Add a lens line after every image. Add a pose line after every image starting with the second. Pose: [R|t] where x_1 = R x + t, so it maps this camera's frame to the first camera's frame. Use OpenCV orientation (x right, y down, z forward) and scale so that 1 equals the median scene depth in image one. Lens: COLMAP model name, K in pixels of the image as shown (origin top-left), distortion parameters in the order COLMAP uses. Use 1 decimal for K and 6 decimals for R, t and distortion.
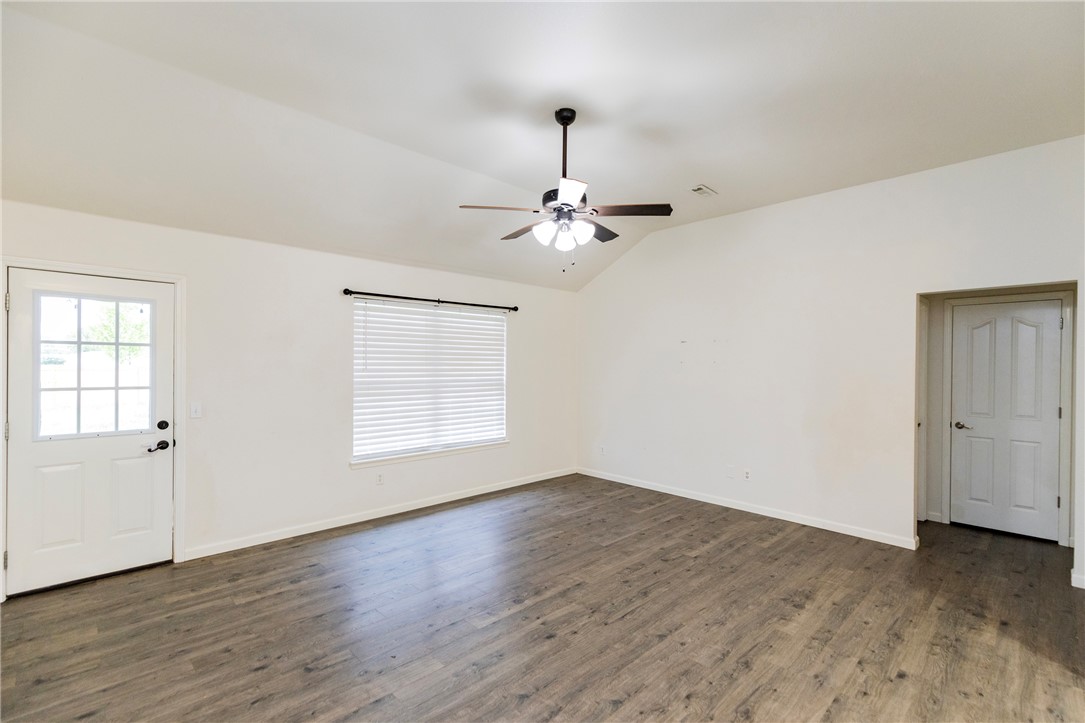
lens RADIAL K [[494.1, 0, 565.8], [0, 494.1, 365.1], [0, 0, 1]] dist [0.010873, -0.002853]
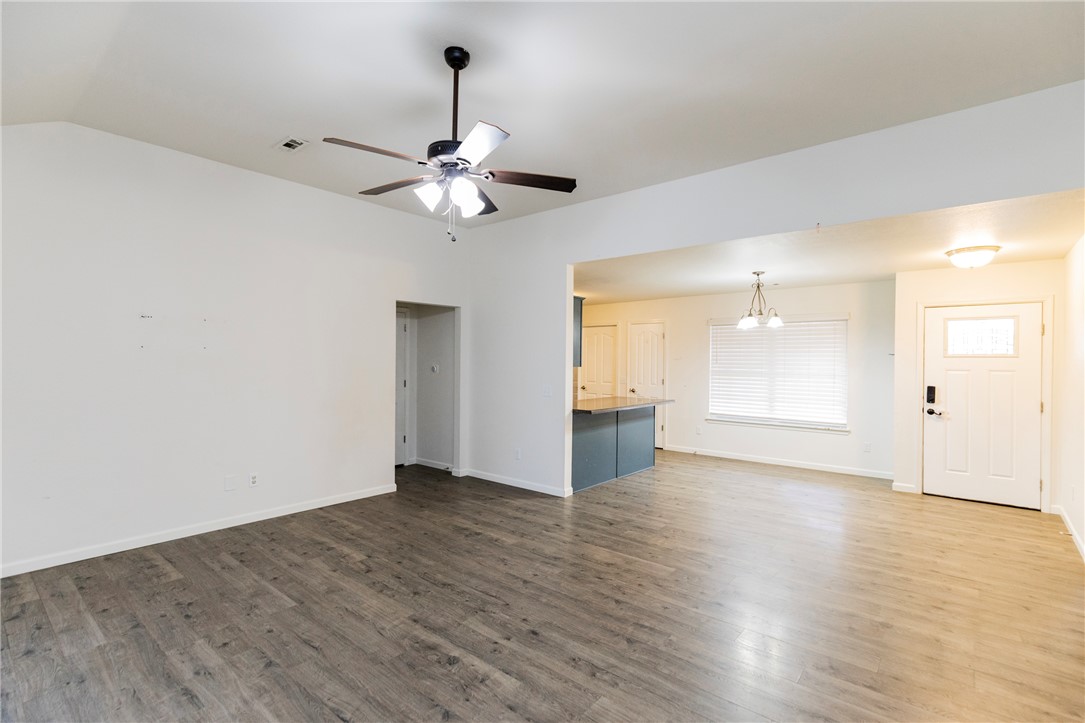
lens RADIAL K [[494.1, 0, 539.8], [0, 494.1, 359.3], [0, 0, 1]] dist [0.010873, -0.002853]
pose [[-0.070102, -0.004532, 0.997530, -0.748264], [-0.006175, 0.999972, 0.004109, 0.006913], [-0.997521, -0.005872, -0.070128, 0.796278]]
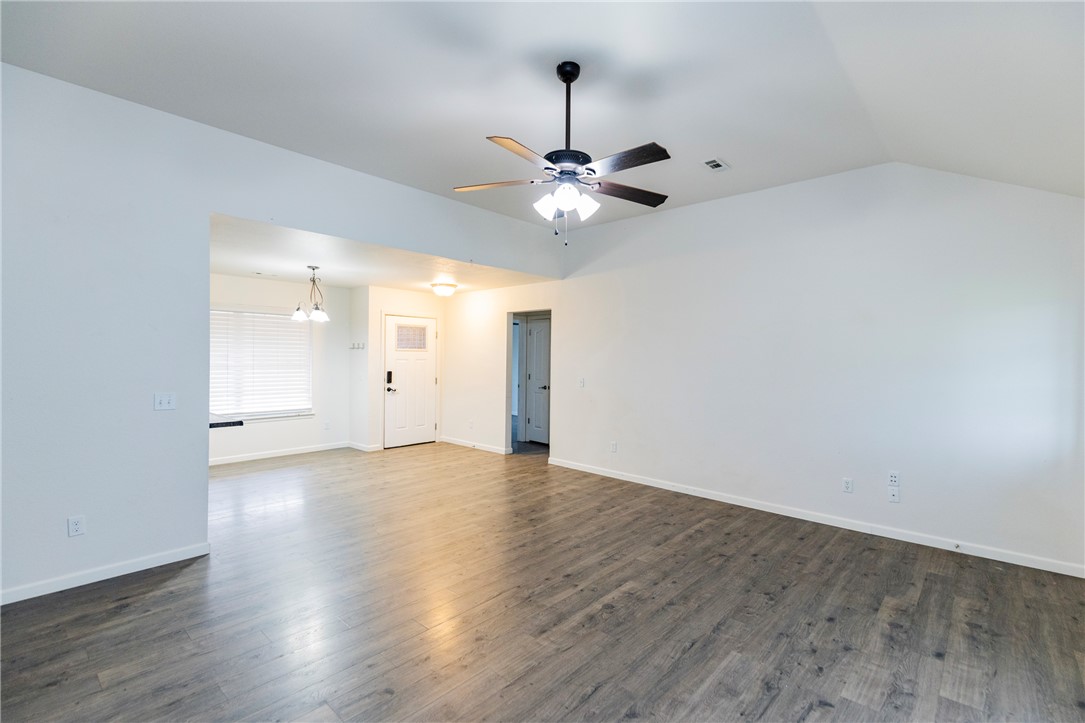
lens RADIAL K [[494.1, 0, 561.0], [0, 494.1, 363.2], [0, 0, 1]] dist [0.010873, -0.002853]
pose [[-0.998570, -0.016145, -0.050973, 0.040965], [-0.016919, 0.999747, 0.014804, 0.008553], [0.050721, 0.015645, -0.998590, 1.651825]]
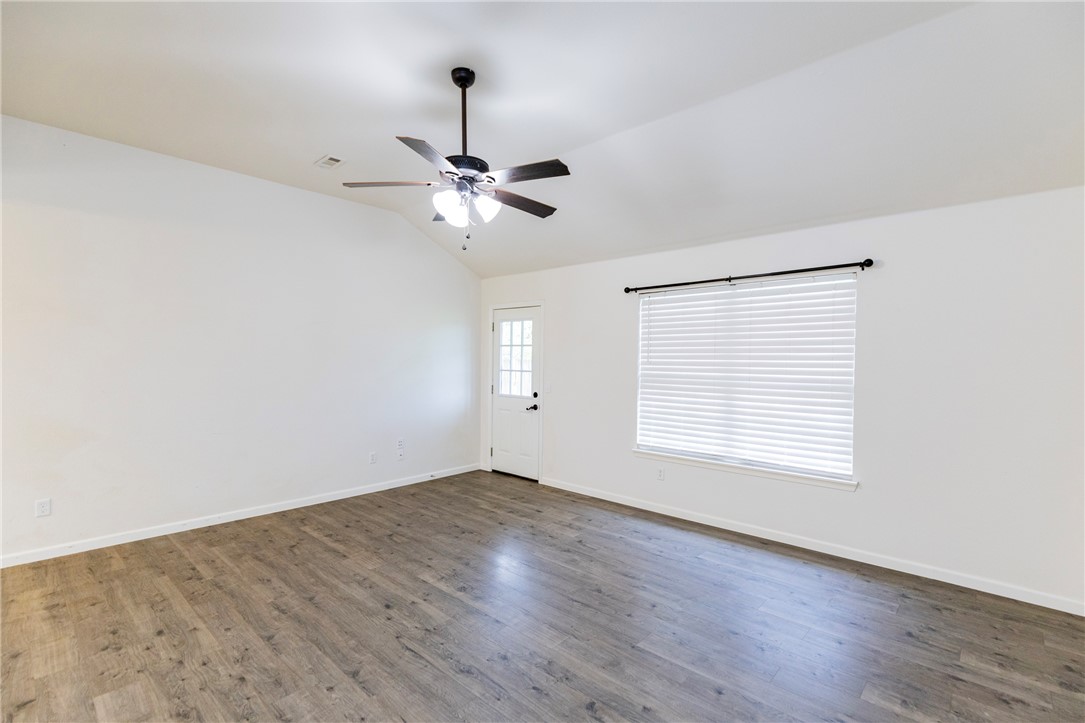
lens RADIAL K [[494.1, 0, 542.8], [0, 494.1, 362.4], [0, 0, 1]] dist [0.010873, -0.002853]
pose [[0.030550, 0.002927, -0.999529, 0.788204], [-0.008237, 0.999962, 0.002677, 0.010834], [0.999499, 0.008151, 0.030573, 0.974740]]
